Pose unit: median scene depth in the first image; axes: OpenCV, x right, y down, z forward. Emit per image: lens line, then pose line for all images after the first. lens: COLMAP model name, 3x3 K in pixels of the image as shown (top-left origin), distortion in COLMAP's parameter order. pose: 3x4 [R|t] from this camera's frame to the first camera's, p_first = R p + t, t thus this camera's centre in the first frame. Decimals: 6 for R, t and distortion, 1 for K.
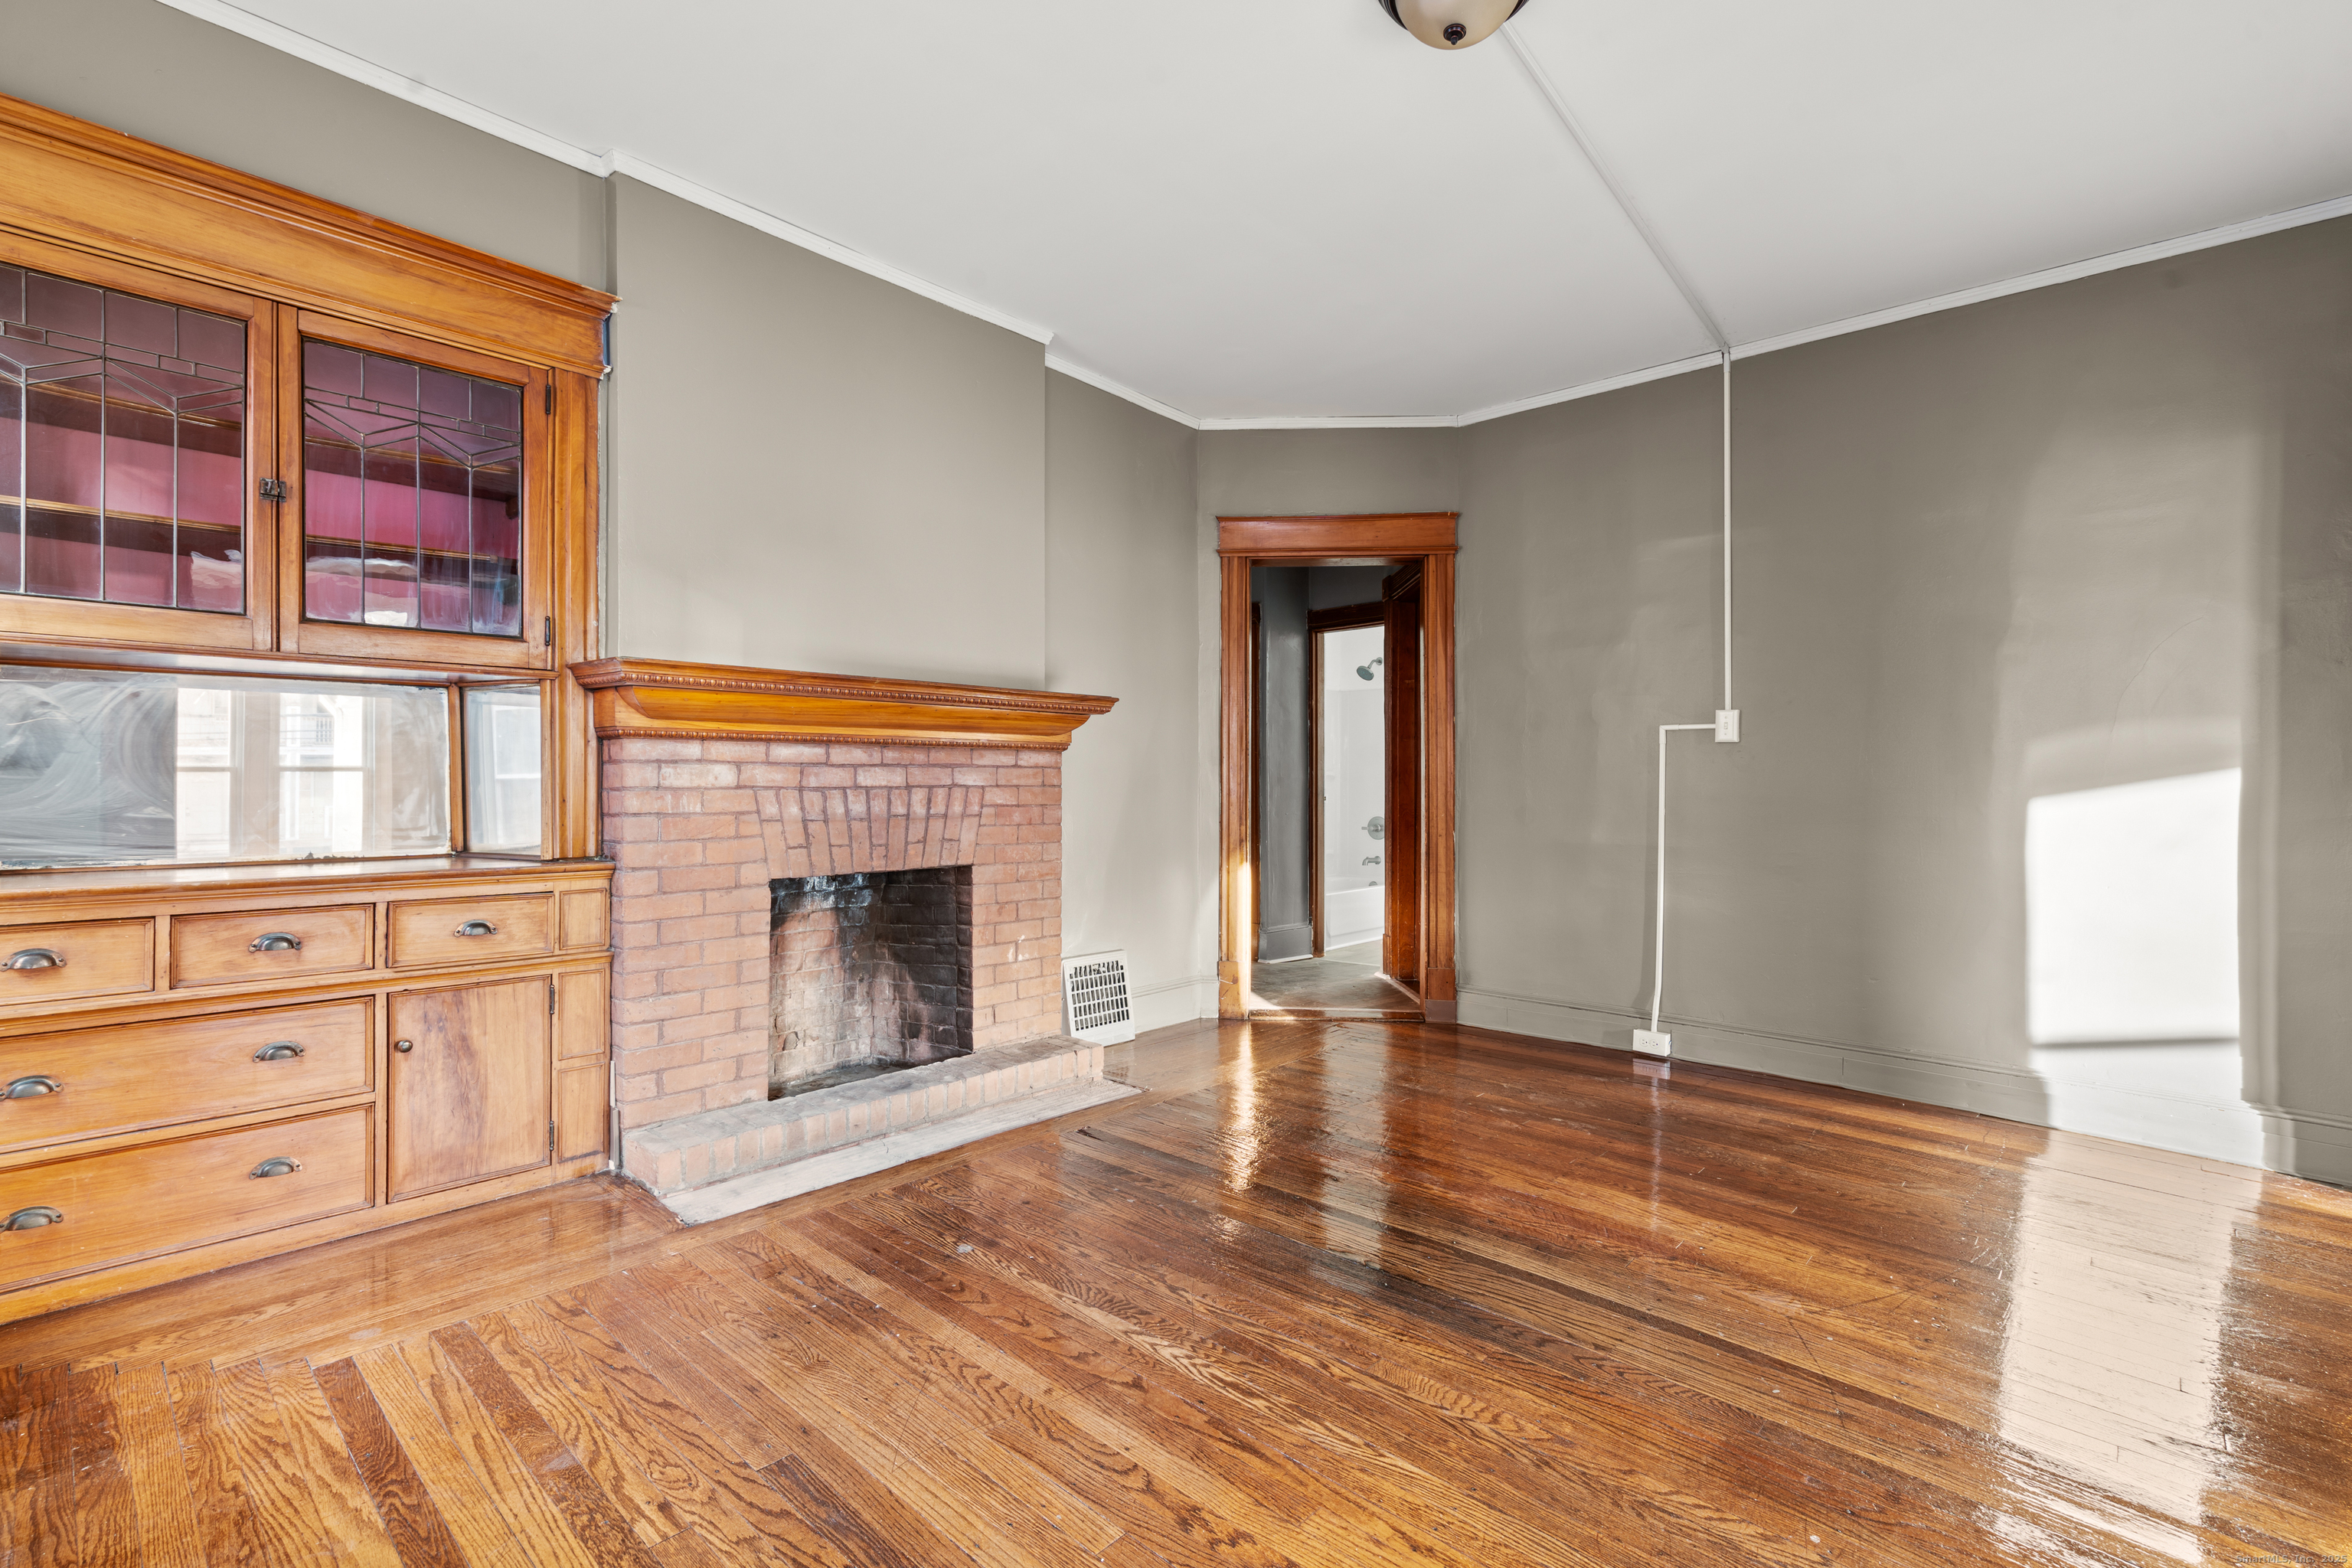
lens RADIAL K [[1057.2, 0, 1170.0], [0, 1057.2, 784.6], [0, 0, 1]] dist [0.000994, -0.000103]
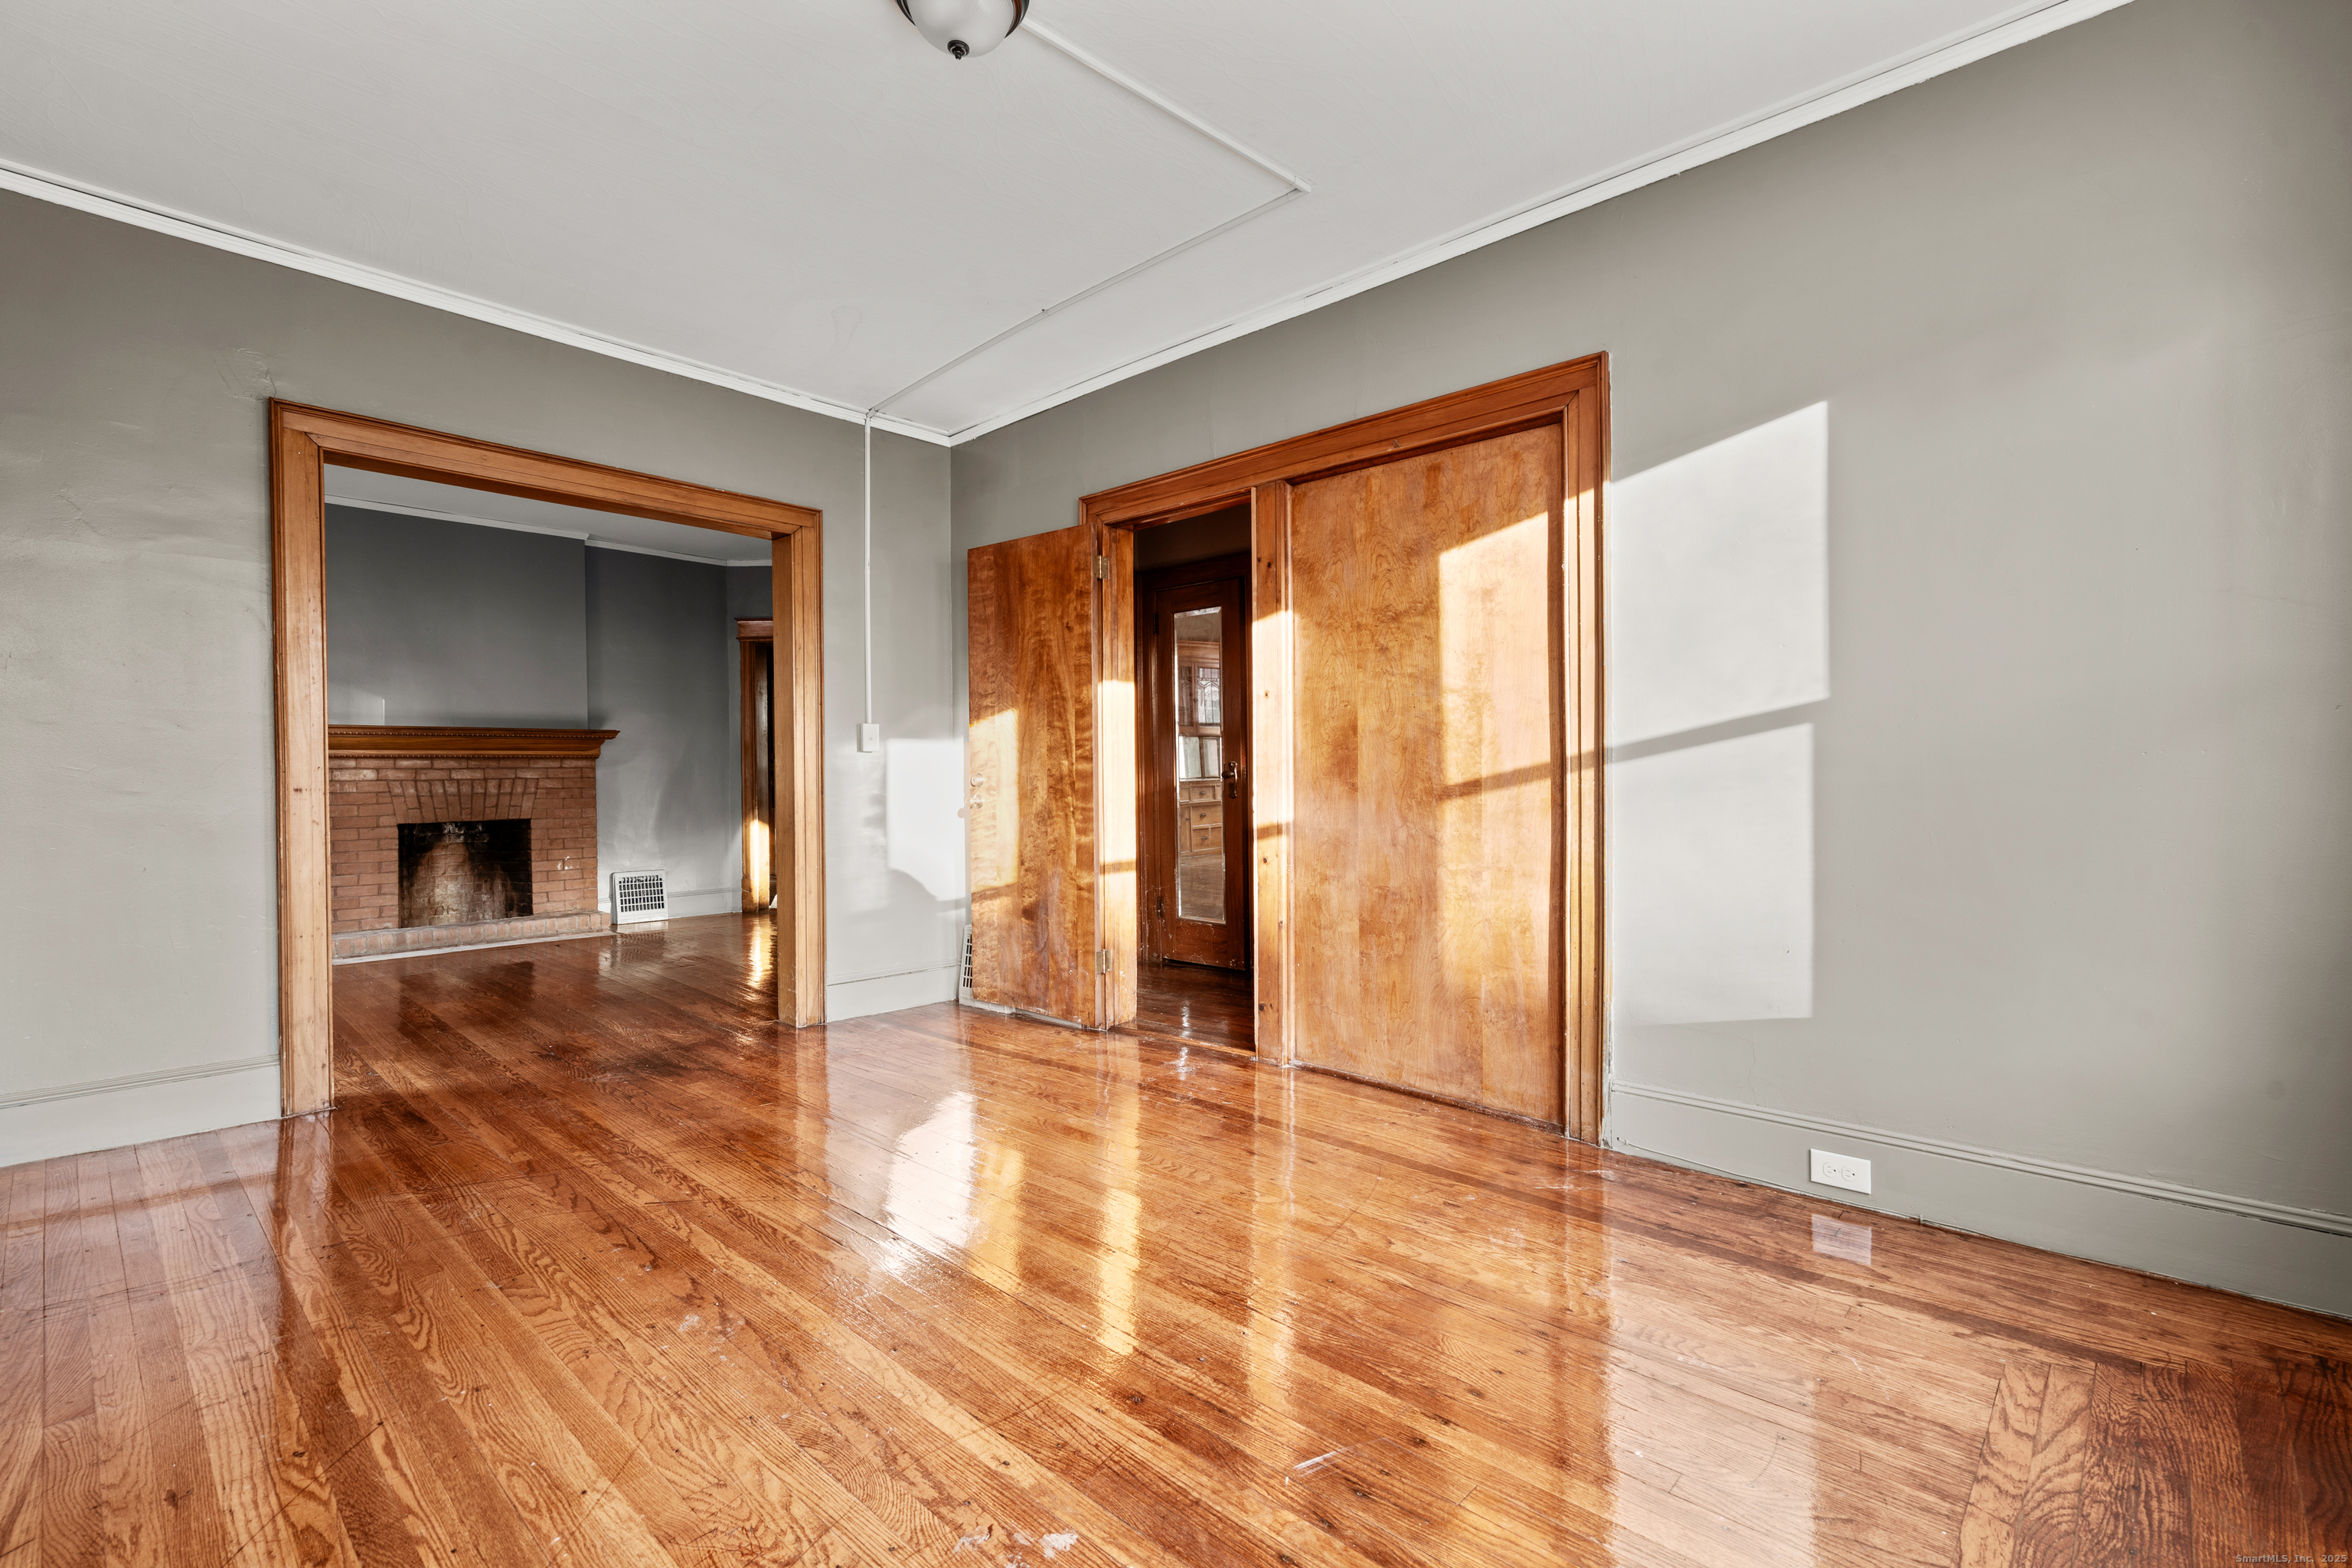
lens RADIAL K [[1057.2, 0, 1180.4], [0, 1057.2, 776.0], [0, 0, 1]] dist [0.000994, -0.000103]
pose [[0.999899, -0.012411, -0.006917, 1.050647], [0.012421, 0.999922, 0.001439, 0.009450], [0.006898, -0.001525, 0.999975, -0.962354]]
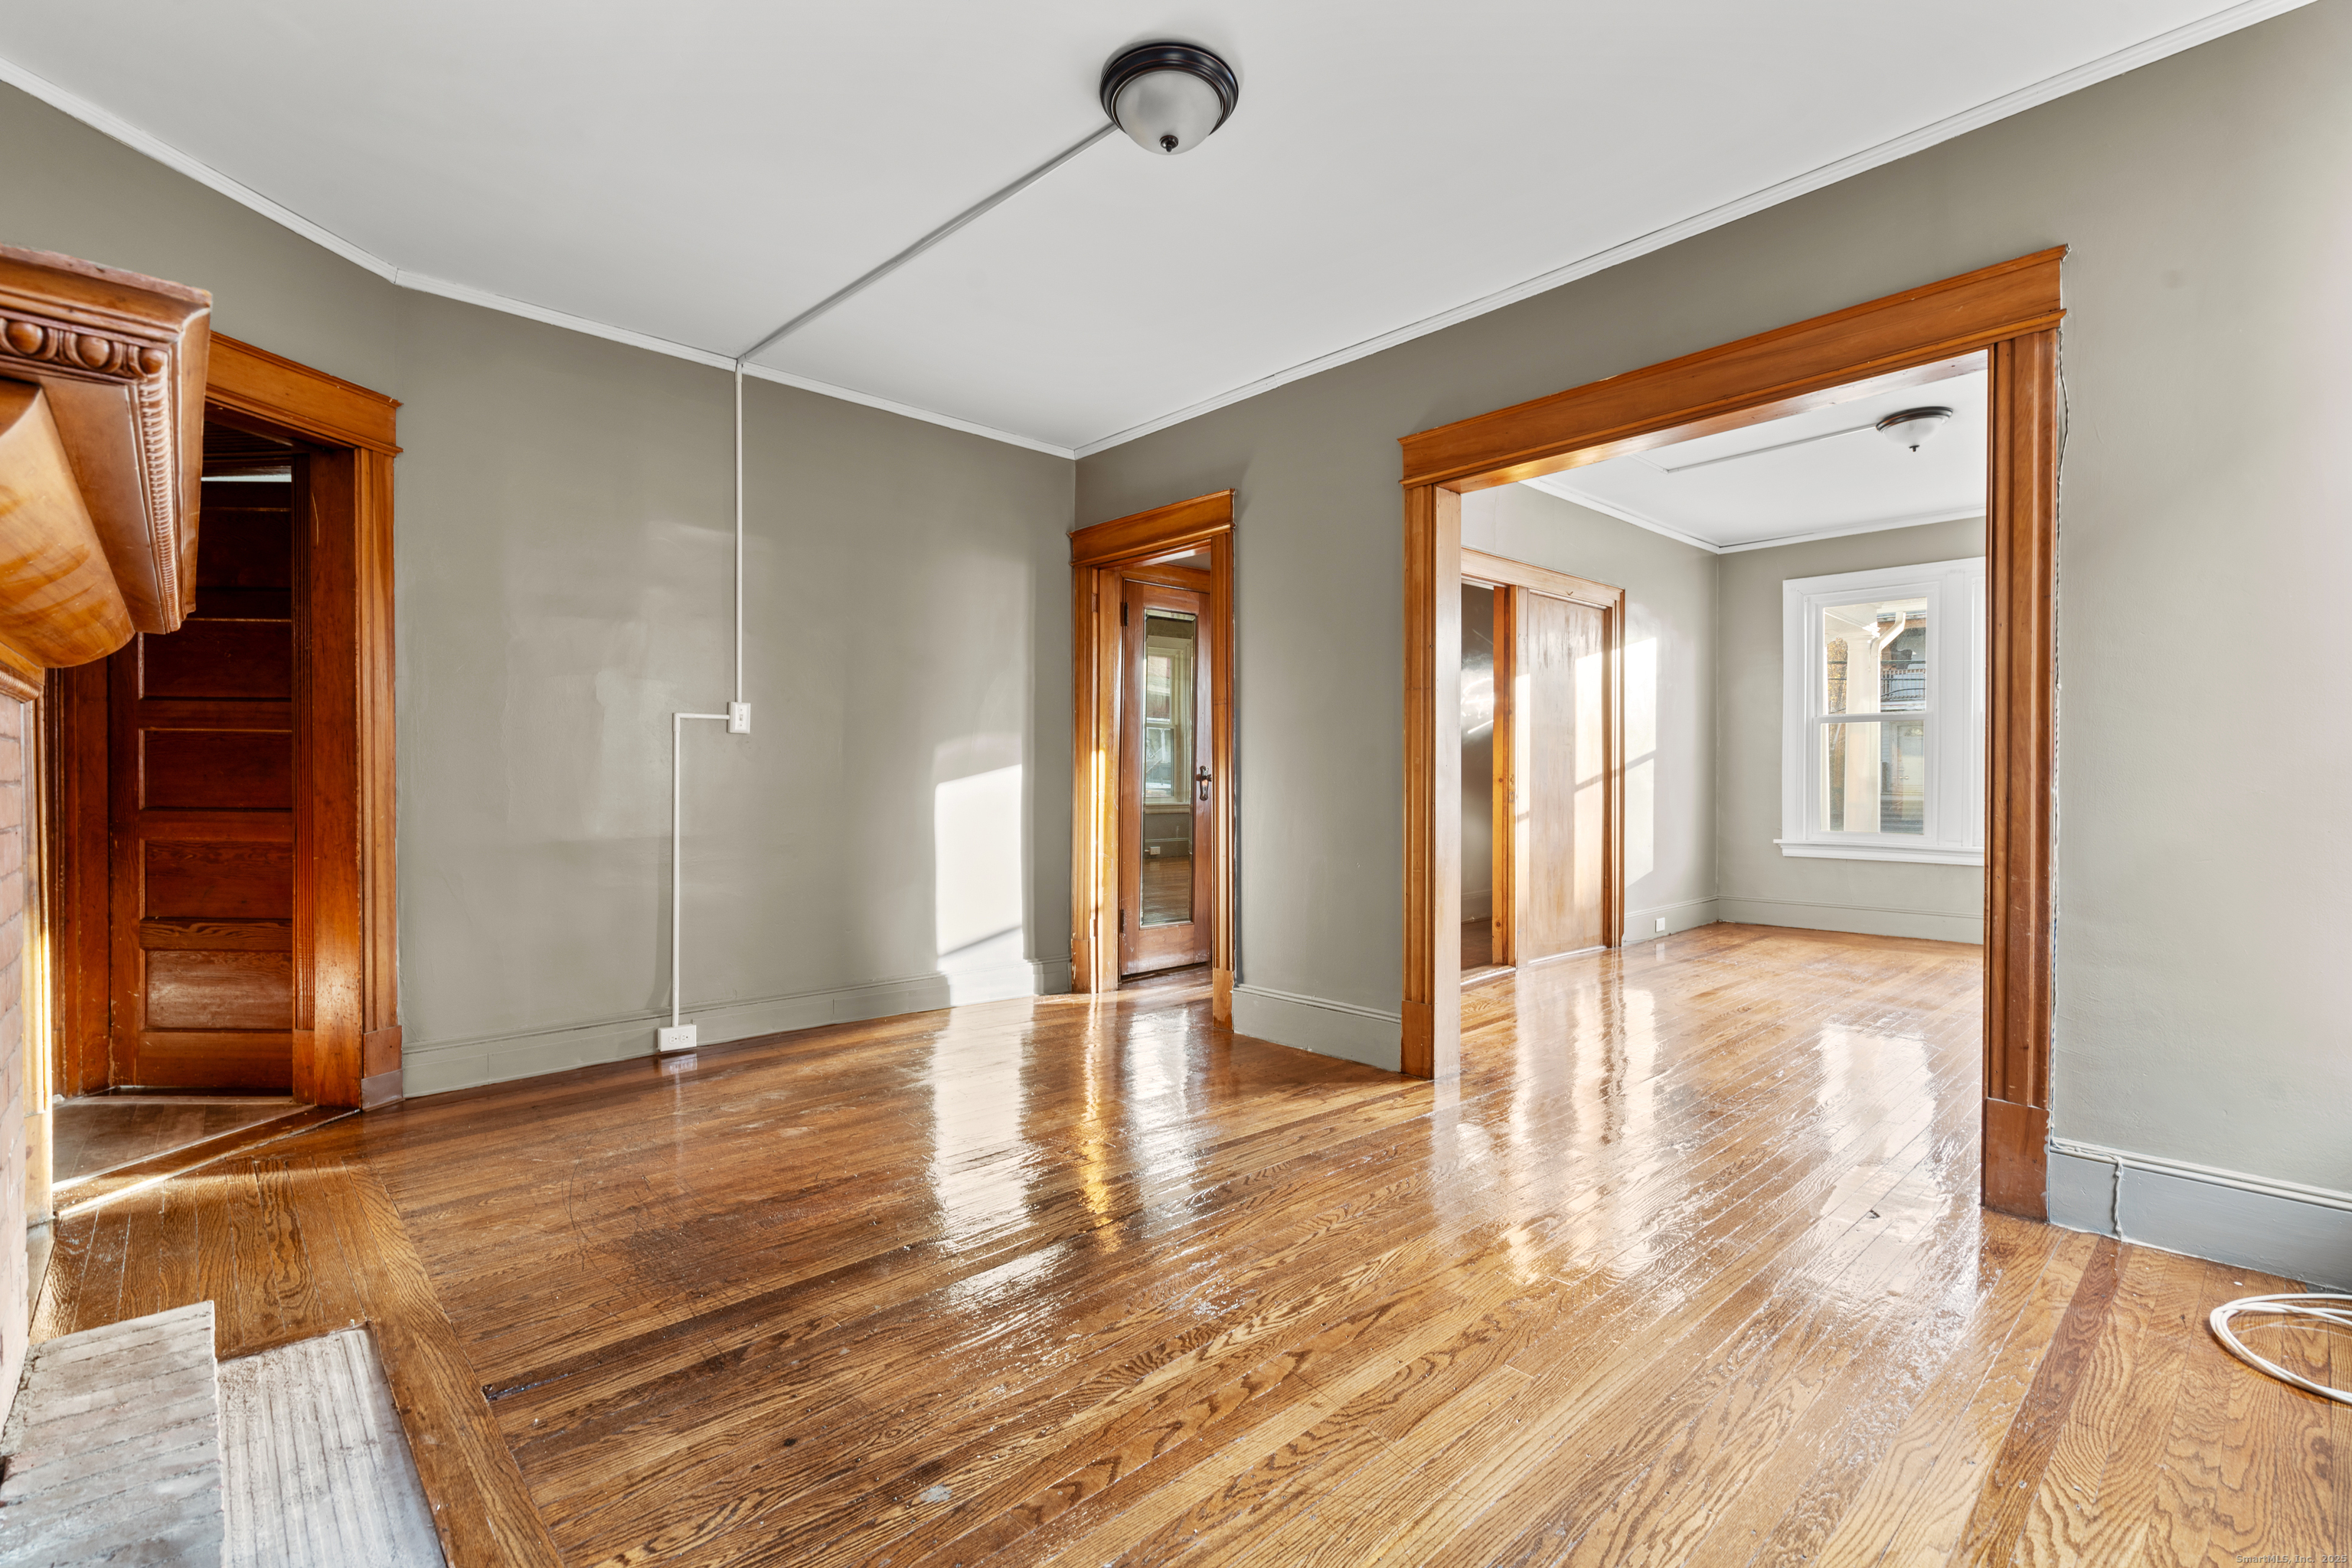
lens RADIAL K [[1057.2, 0, 1174.8], [0, 1057.2, 786.2], [0, 0, 1]] dist [0.000994, -0.000103]
pose [[0.073621, -0.014928, 0.997175, -0.599936], [0.000326, 0.999888, 0.014945, -0.003427], [-0.997286, -0.000775, 0.073617, 0.588127]]
